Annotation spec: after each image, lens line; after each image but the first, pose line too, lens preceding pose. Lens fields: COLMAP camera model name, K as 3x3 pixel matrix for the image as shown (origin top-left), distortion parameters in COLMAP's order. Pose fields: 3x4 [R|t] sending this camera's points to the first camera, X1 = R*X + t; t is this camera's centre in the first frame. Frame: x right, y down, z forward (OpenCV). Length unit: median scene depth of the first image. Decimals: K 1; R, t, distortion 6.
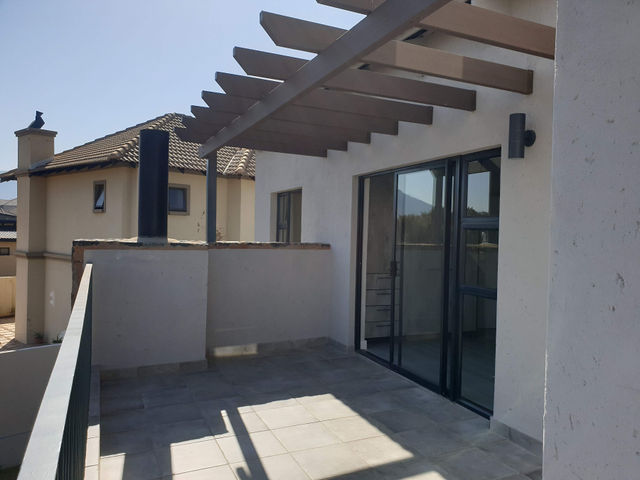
lens RADIAL K [[497.4, 0, 320.4], [0, 497.4, 243.7], [0, 0, 1]] dist [0.119737, -0.295936]
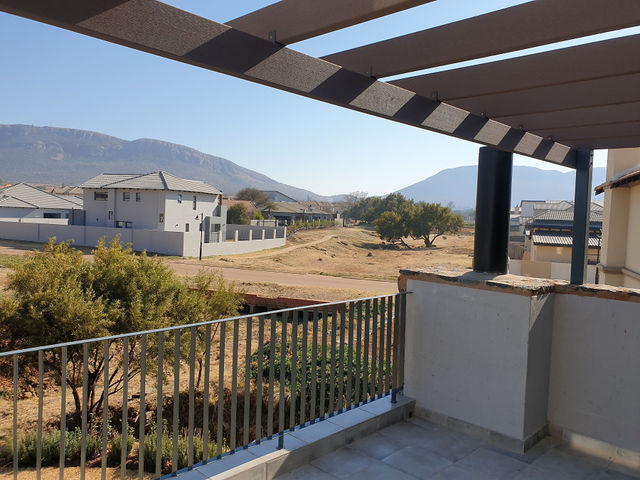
lens RADIAL K [[497.4, 0, 320.4], [0, 497.4, 243.7], [0, 0, 1]] dist [0.119737, -0.295936]
pose [[0.359287, 0.034380, -0.932594, 0.344382], [-0.045827, 0.998766, 0.019165, -0.061465], [0.932101, 0.035852, 0.360419, 0.421526]]
